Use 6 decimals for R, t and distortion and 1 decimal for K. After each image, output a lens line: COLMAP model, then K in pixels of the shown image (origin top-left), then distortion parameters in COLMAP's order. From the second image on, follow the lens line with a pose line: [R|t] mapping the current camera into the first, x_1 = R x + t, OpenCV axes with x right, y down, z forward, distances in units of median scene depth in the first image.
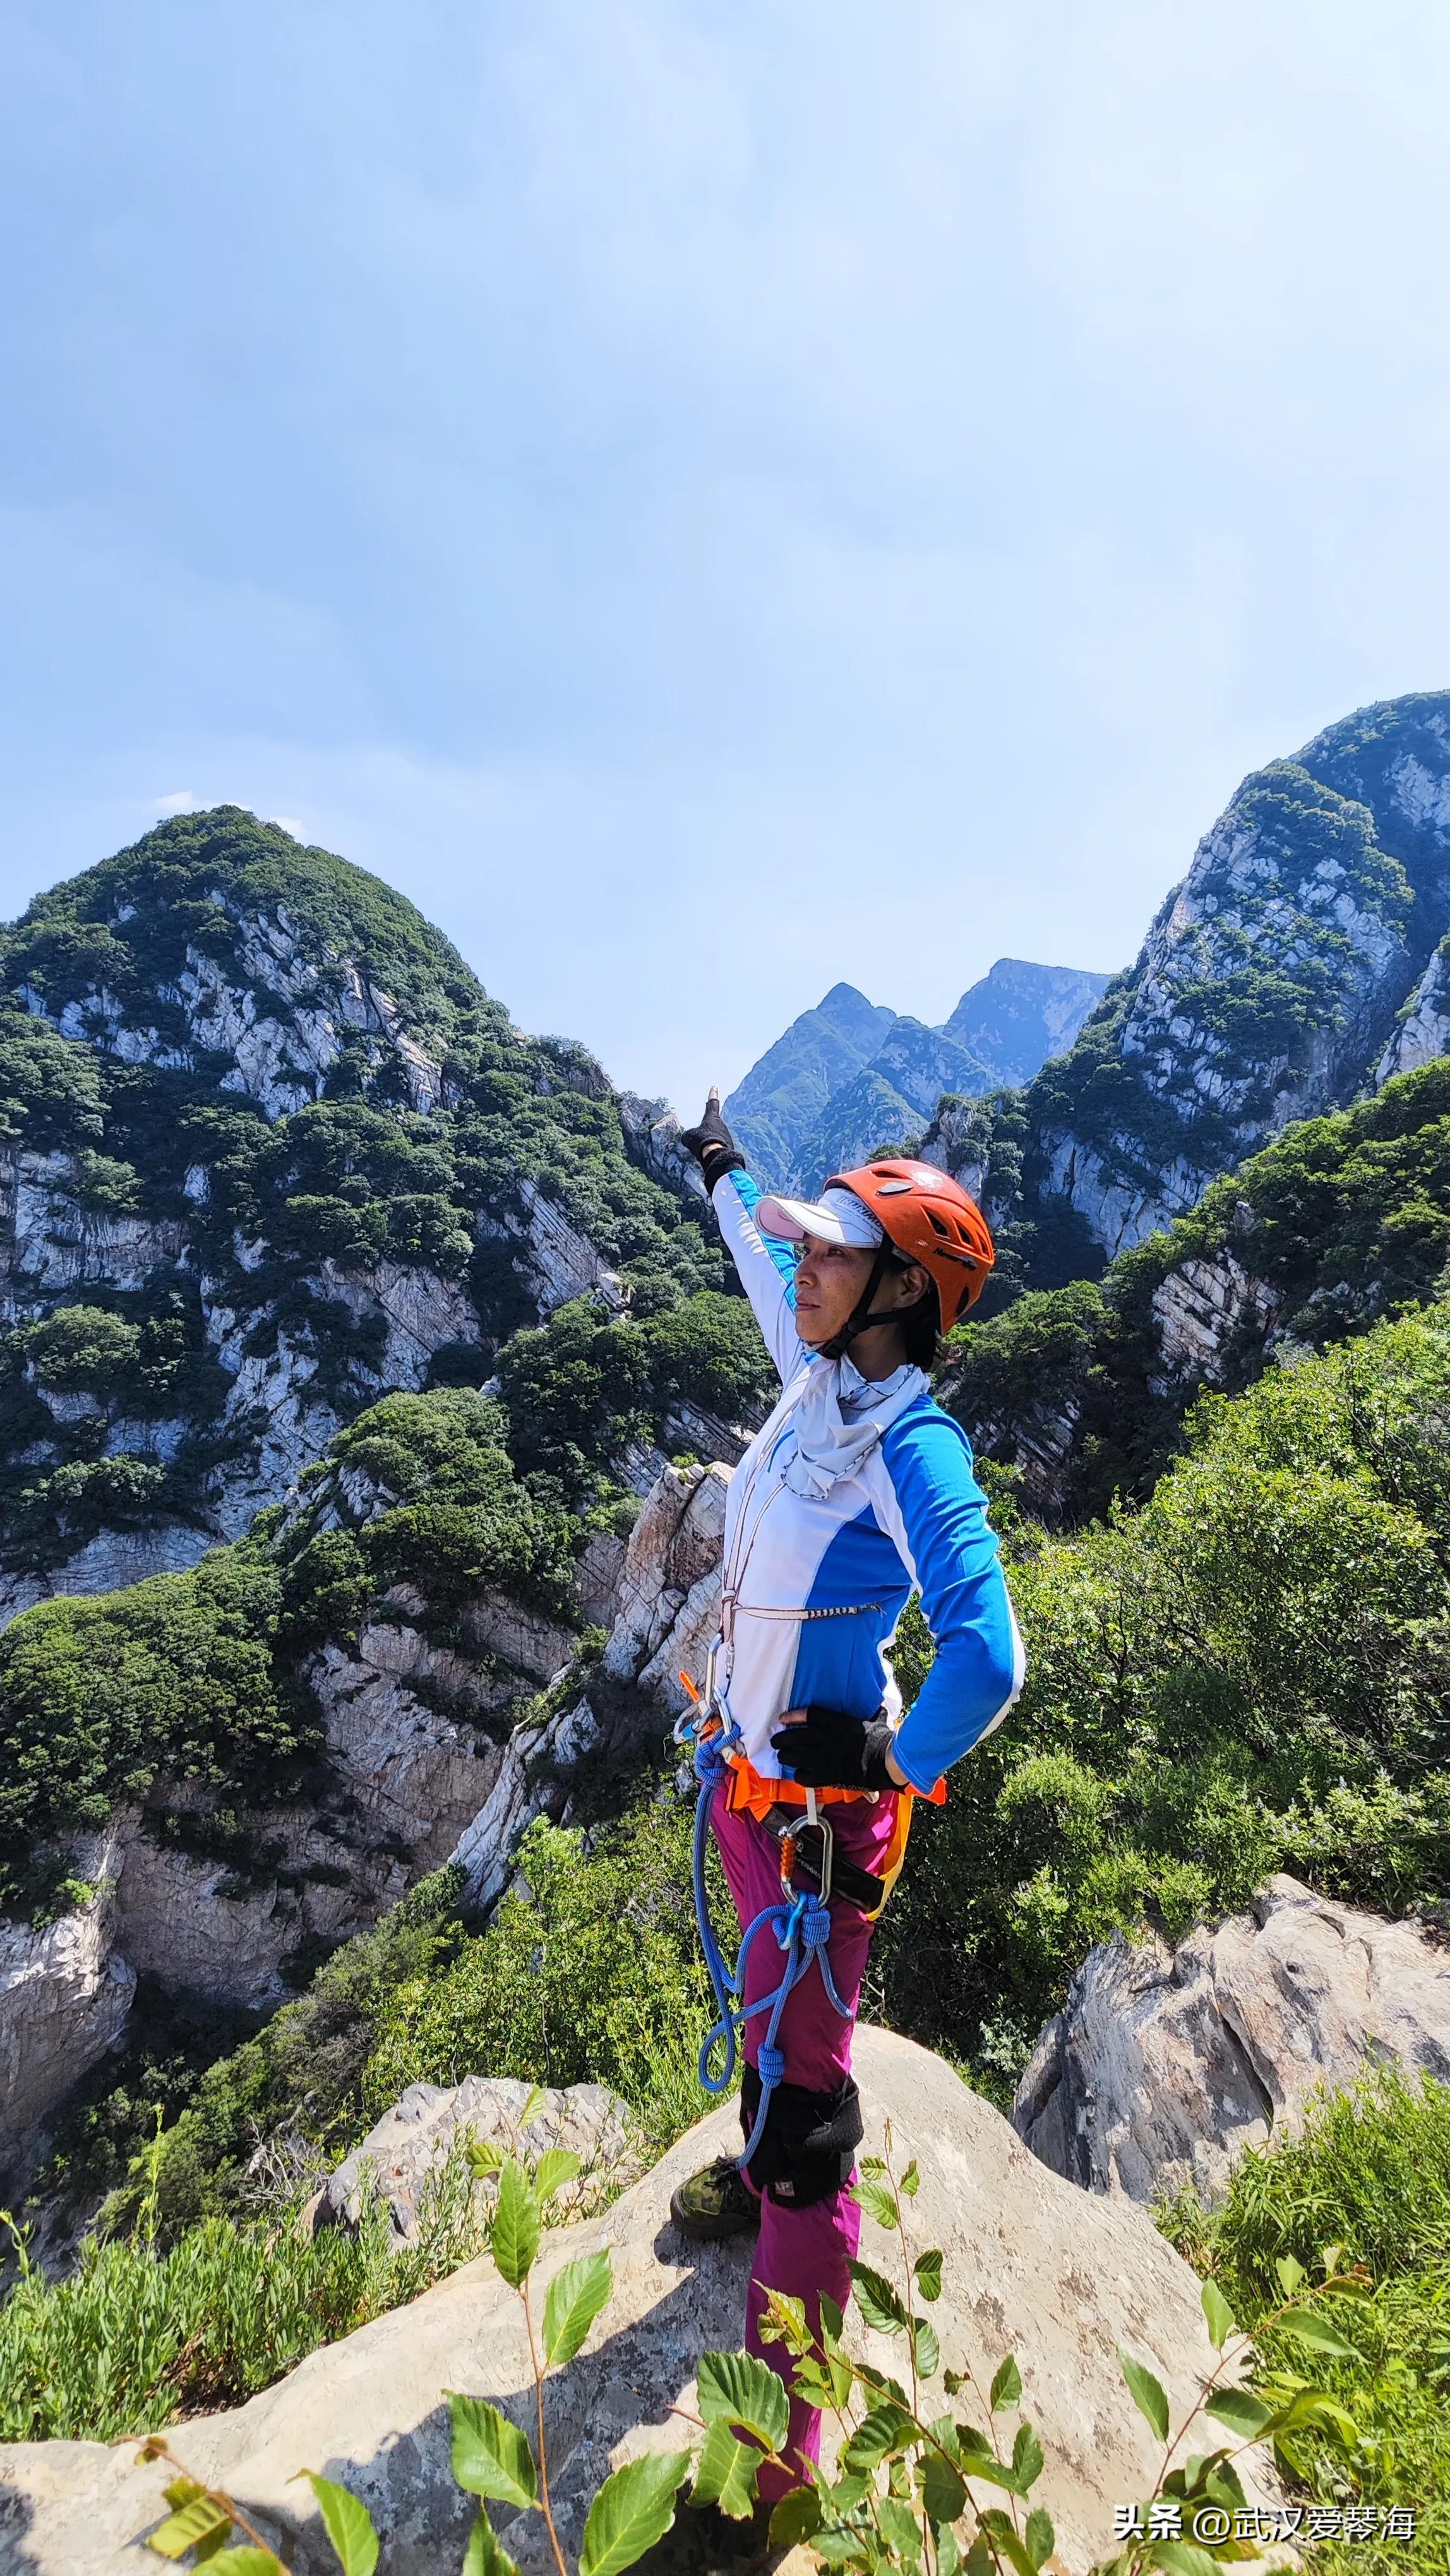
lens RADIAL K [[1105.8, 0, 735.4], [0, 1105.8, 1287.8], [0, 0, 1]] dist [-0.036702, 0.049281]
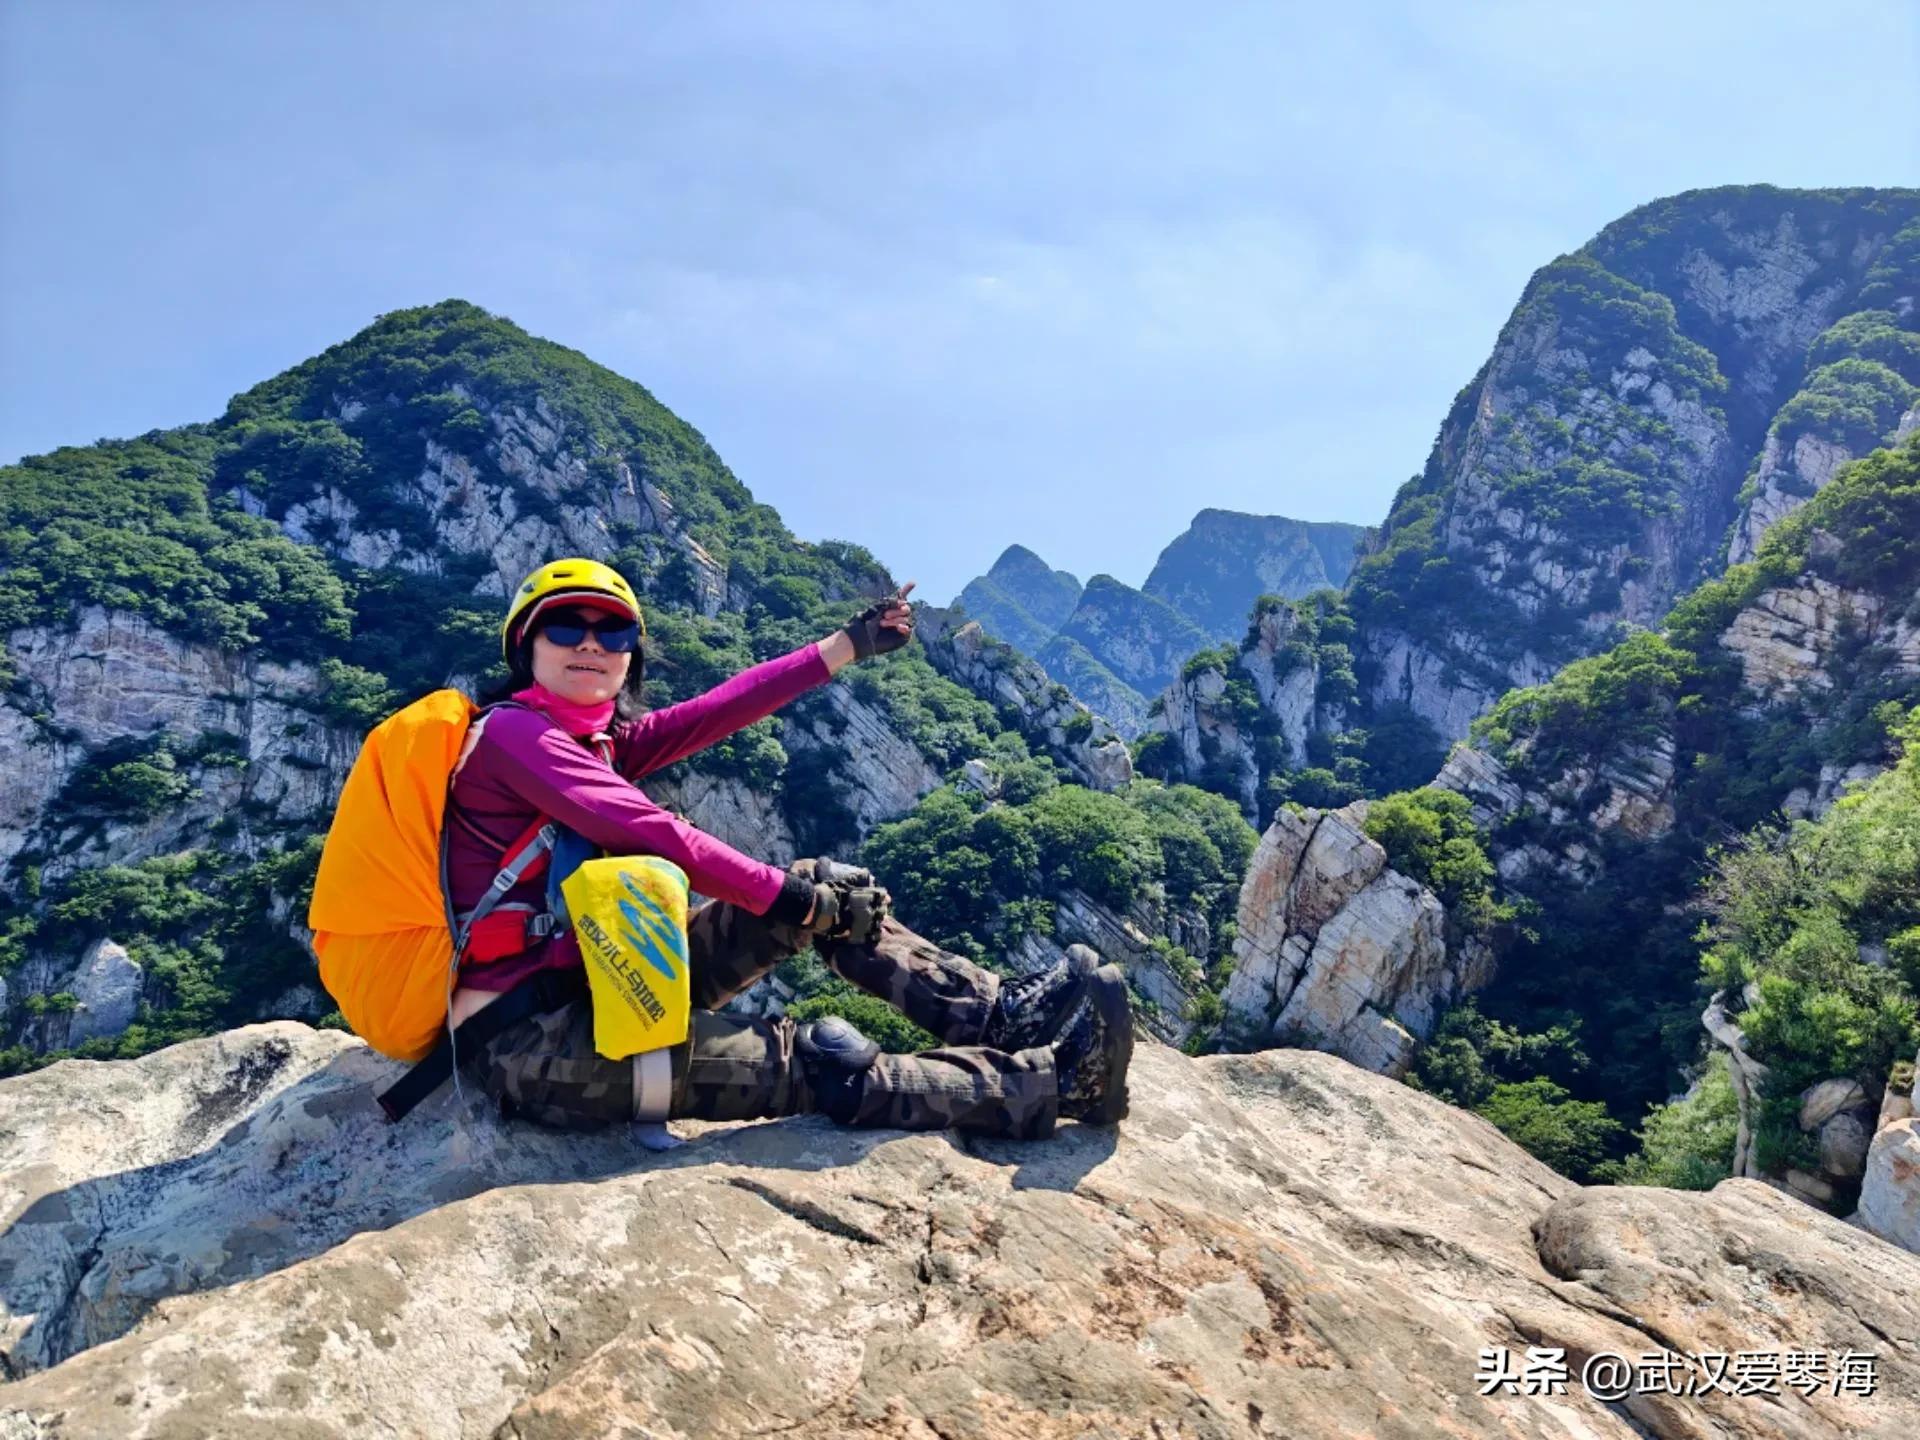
lens RADIAL K [[1337.0, 0, 965.4], [0, 1337.0, 727.5], [0, 0, 1]] dist [0.019031, -0.027404]
pose [[0.997191, -0.029062, 0.069036, -0.154444], [0.038575, 0.989294, -0.140743, 0.088991], [-0.064206, 0.143010, 0.987636, -0.066714]]
